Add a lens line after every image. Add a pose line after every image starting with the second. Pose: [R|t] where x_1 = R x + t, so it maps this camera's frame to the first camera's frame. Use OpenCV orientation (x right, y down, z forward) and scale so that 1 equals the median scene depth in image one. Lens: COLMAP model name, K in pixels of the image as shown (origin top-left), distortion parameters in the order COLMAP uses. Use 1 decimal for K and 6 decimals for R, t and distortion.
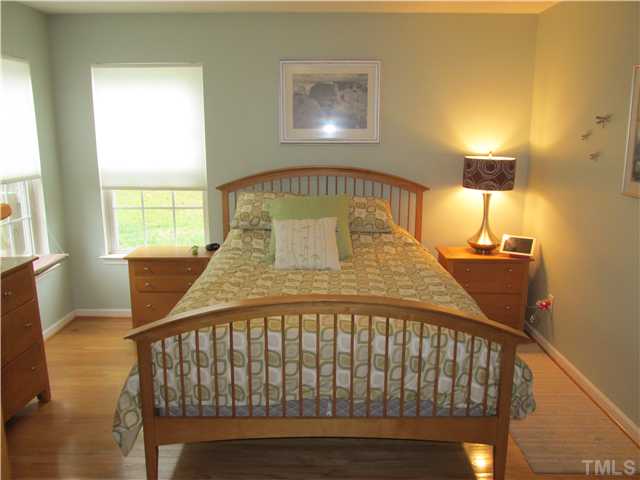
lens RADIAL K [[541.7, 0, 321.7], [0, 541.7, 240.9], [0, 0, 1]] dist [-0.005286, -0.010007]
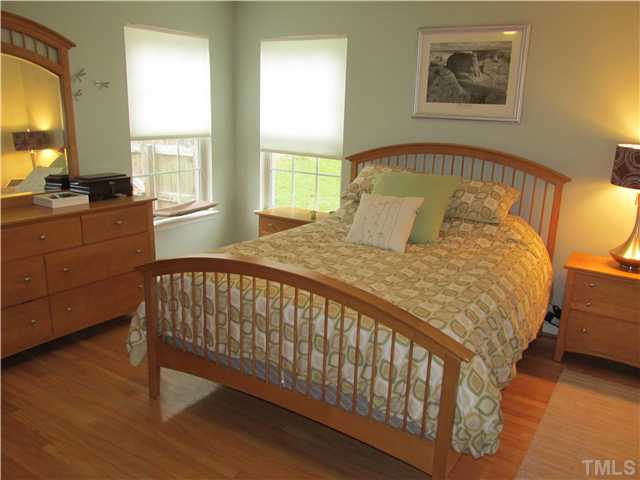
lens RADIAL K [[541.7, 0, 321.6], [0, 541.7, 240.1], [0, 0, 1]] dist [-0.005286, -0.010007]
pose [[0.850050, 0.159165, -0.502077, 0.331780], [-0.140765, 0.987226, 0.074638, -0.015873], [0.507543, 0.007229, 0.861596, 0.106195]]
